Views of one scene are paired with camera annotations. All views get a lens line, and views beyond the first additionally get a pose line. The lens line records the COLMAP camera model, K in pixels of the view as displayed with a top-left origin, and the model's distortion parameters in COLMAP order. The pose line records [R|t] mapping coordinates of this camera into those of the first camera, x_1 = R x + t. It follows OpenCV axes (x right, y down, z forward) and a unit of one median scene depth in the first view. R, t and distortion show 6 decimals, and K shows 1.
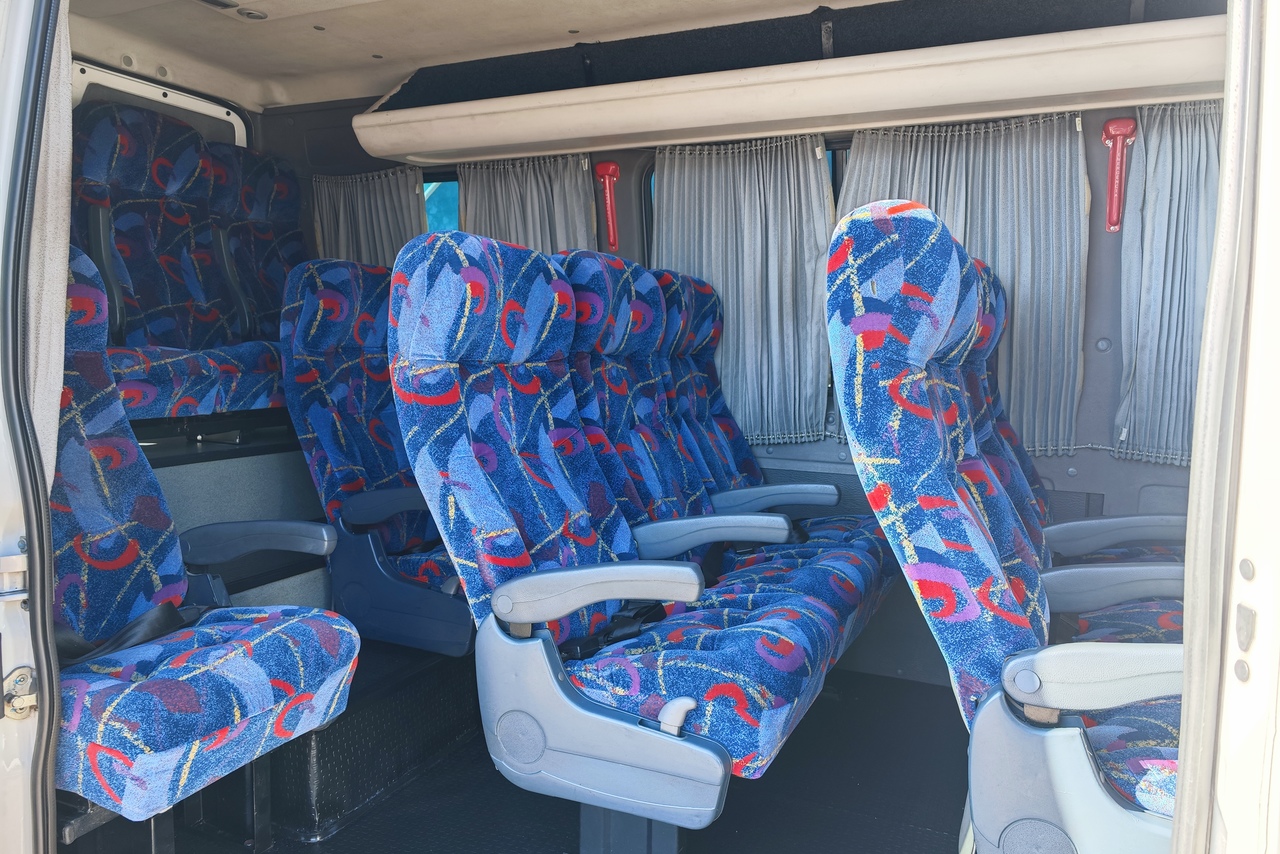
lens RADIAL K [[910.4, 0, 631.6], [0, 910.4, 419.3], [0, 0, 1]] dist [0.000469, -0.009716]
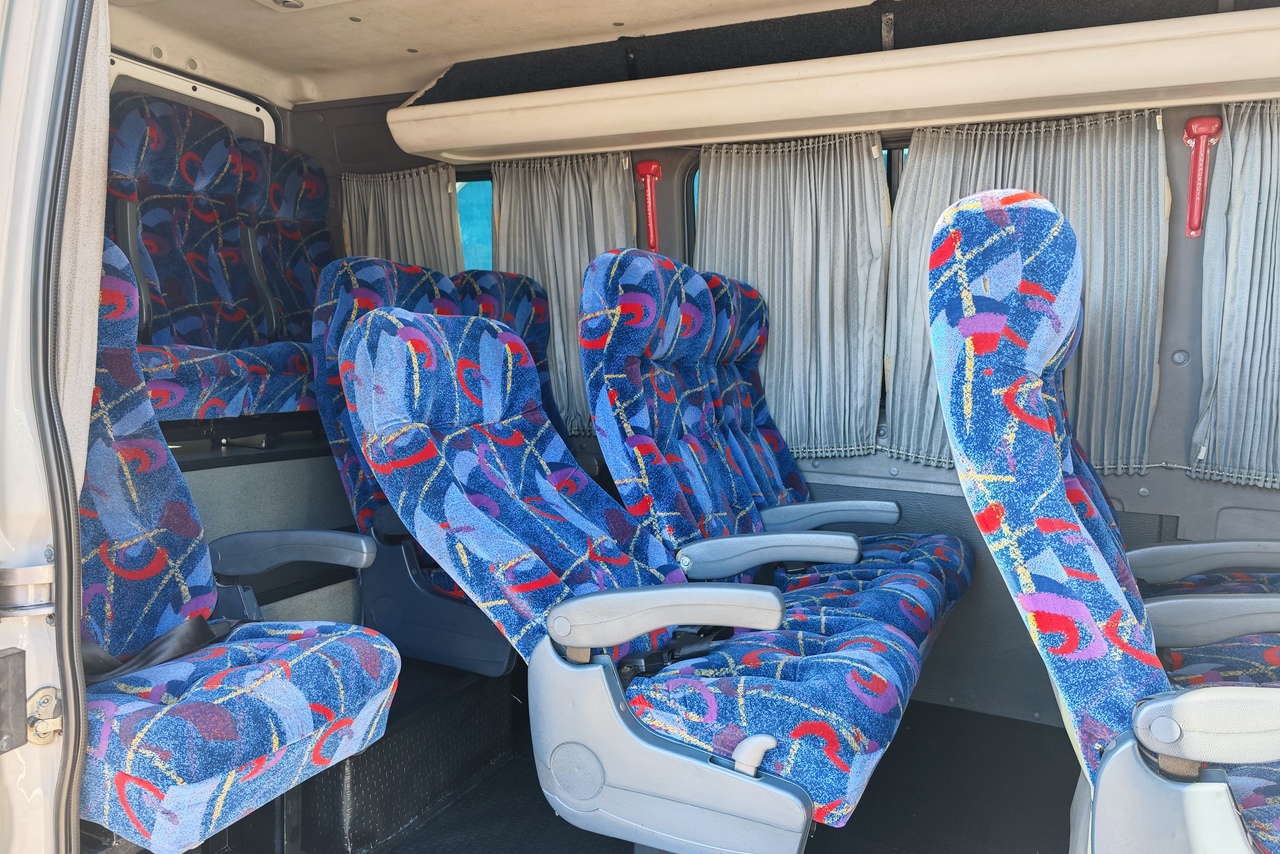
lens RADIAL K [[911.2, 0, 618.6], [0, 911.2, 425.6], [0, 0, 1]] dist [-0.004650, -0.004124]
pose [[0.999616, 0.015331, -0.023094, -0.054701], [-0.015447, 0.999869, -0.004845, 0.002894], [0.023017, 0.005200, 0.999722, 0.068008]]
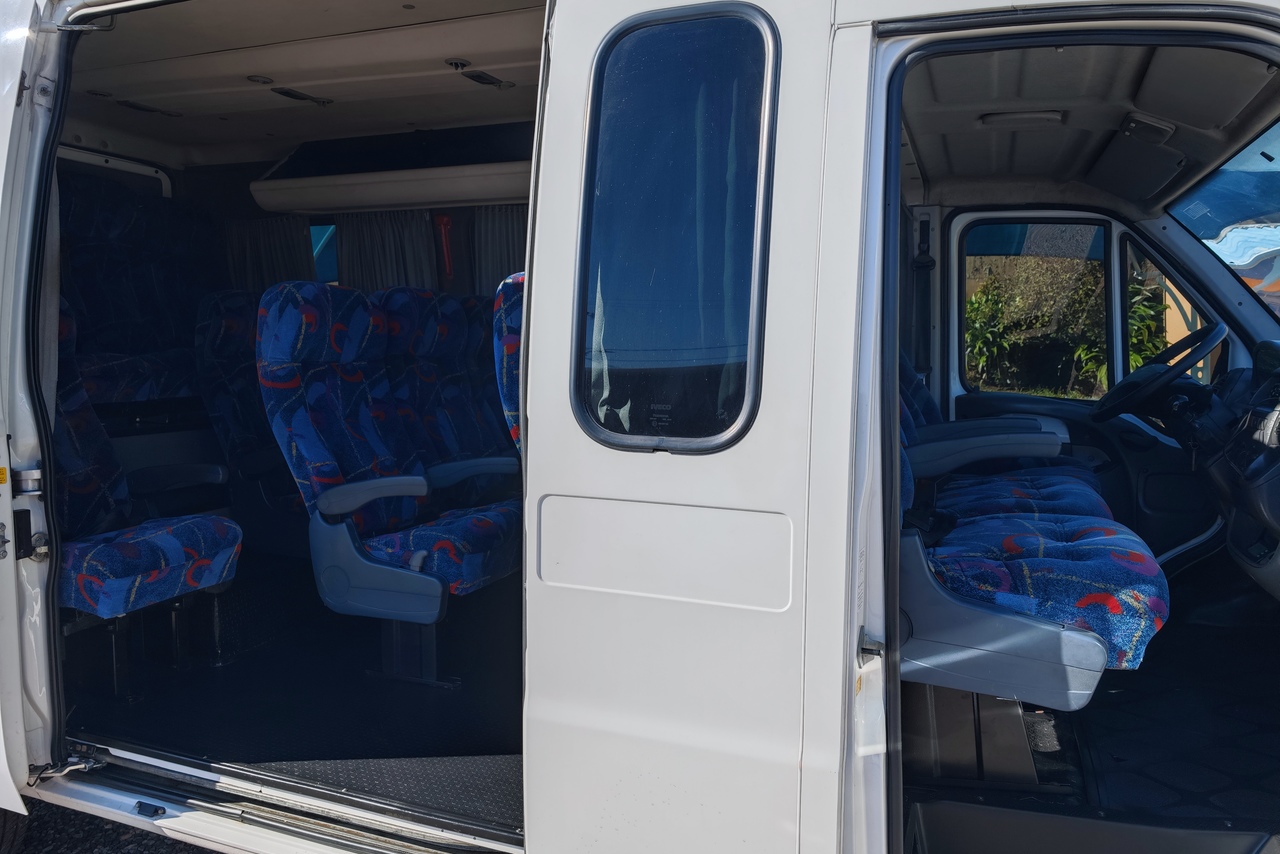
lens RADIAL K [[894.8, 0, 640.0], [0, 894.8, 427.0], [0, 0, 1]] dist [-0.005259, -0.006835]
pose [[0.997555, -0.012761, 0.068714, 0.290172], [0.011930, 0.999851, 0.012482, 0.038401], [-0.068863, -0.011632, 0.997558, -0.611805]]
